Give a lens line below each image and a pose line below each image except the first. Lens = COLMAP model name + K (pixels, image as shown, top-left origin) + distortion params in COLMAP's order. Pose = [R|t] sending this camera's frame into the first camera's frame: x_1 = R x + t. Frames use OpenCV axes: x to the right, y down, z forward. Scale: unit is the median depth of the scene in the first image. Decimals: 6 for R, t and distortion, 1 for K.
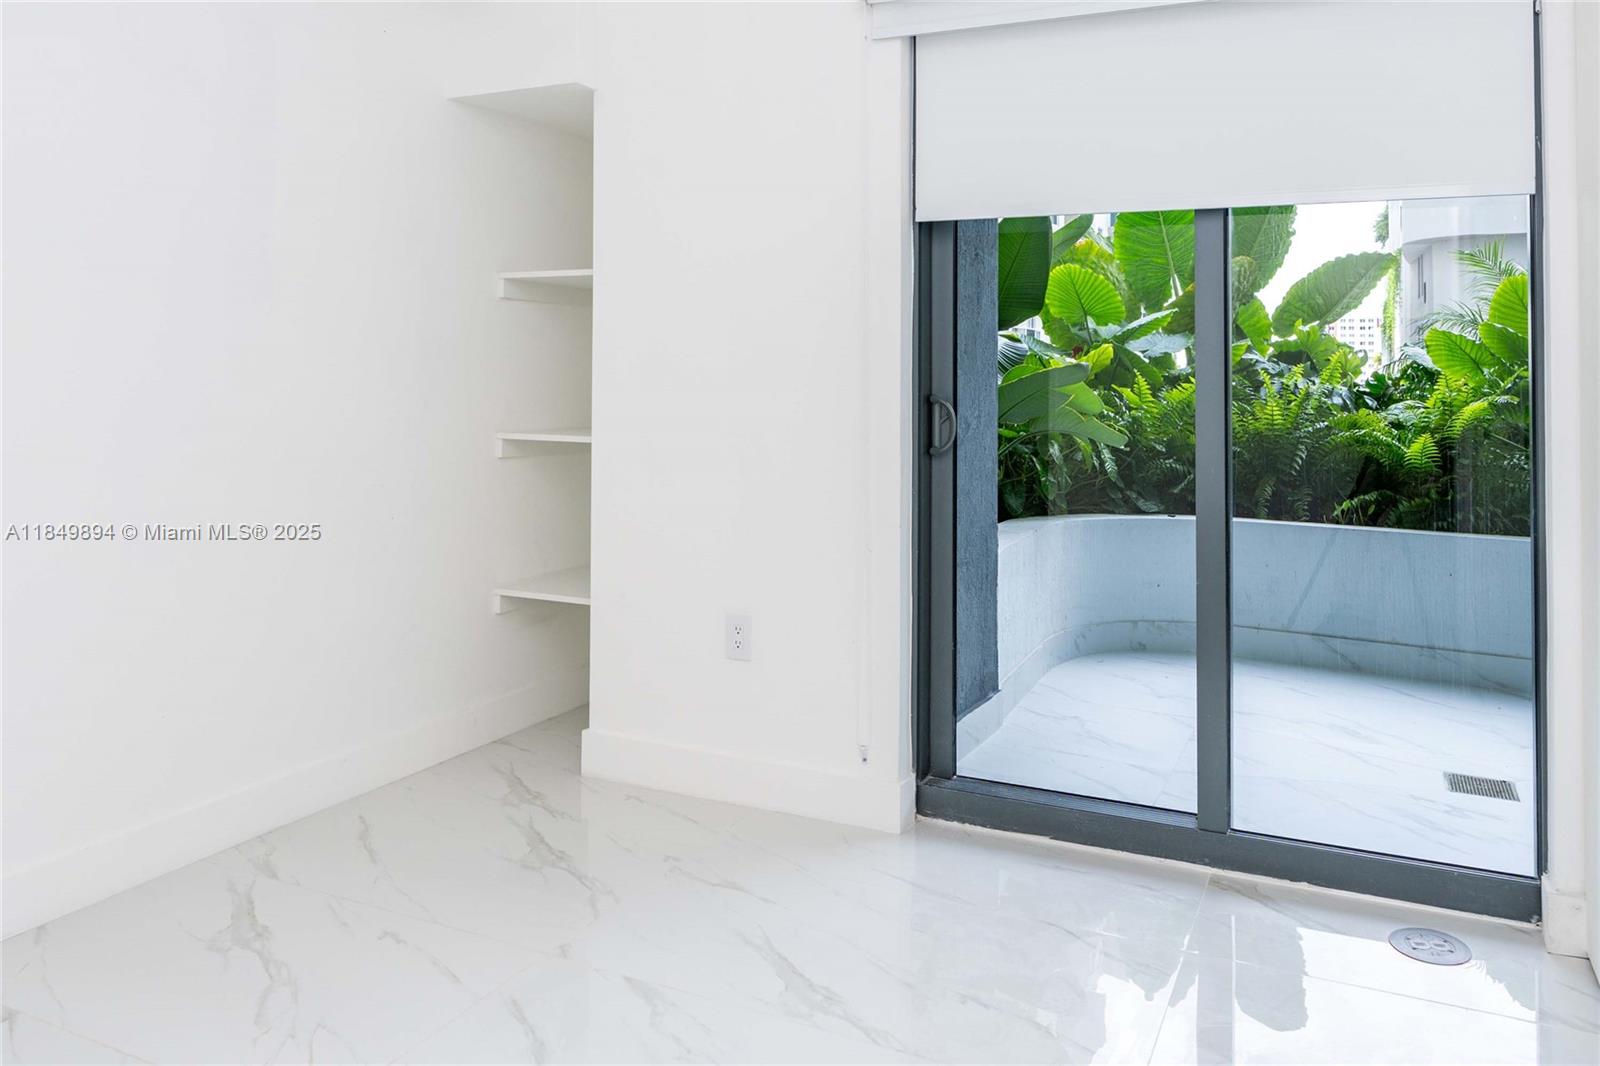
lens RADIAL K [[1137.1, 0, 818.6], [0, 1137.1, 366.9], [0, 0, 1]] dist [0.012579, -0.003725]
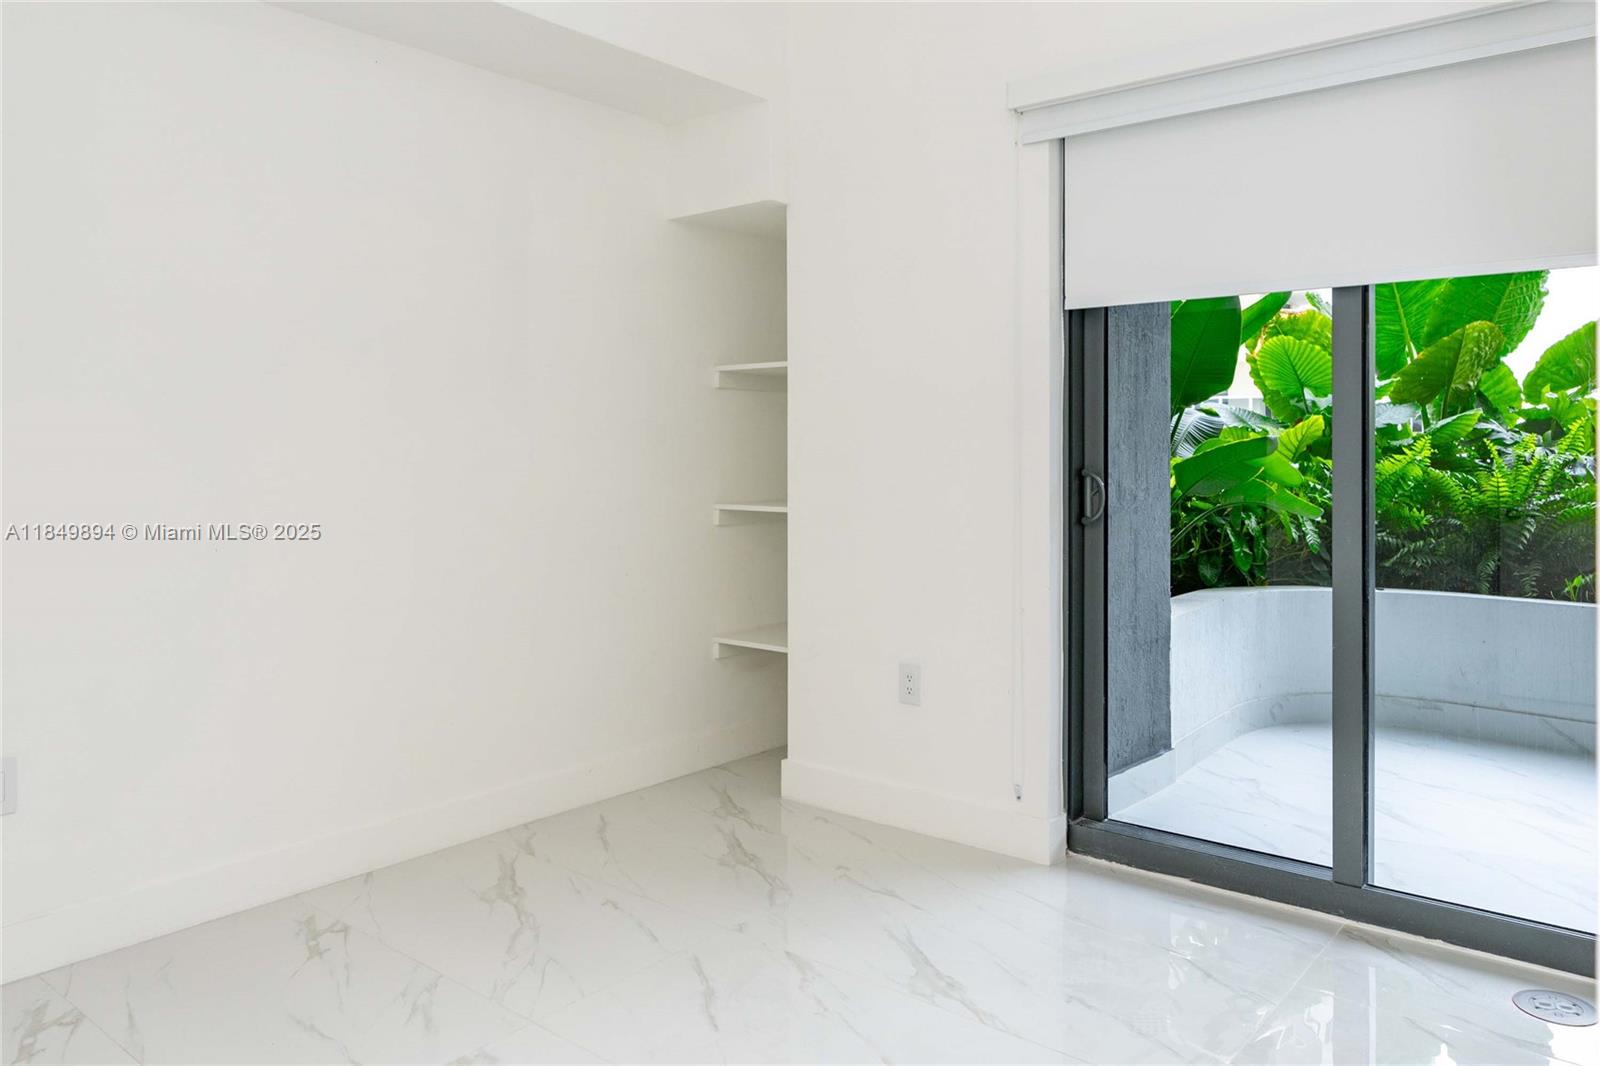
lens RADIAL K [[1137.1, 0, 817.4], [0, 1137.1, 459.7], [0, 0, 1]] dist [0.012579, -0.003725]
pose [[0.968606, -0.008612, -0.248452, 0.123547], [0.012761, 0.999805, 0.015091, -0.003986], [0.248274, -0.017788, 0.968527, -0.113885]]
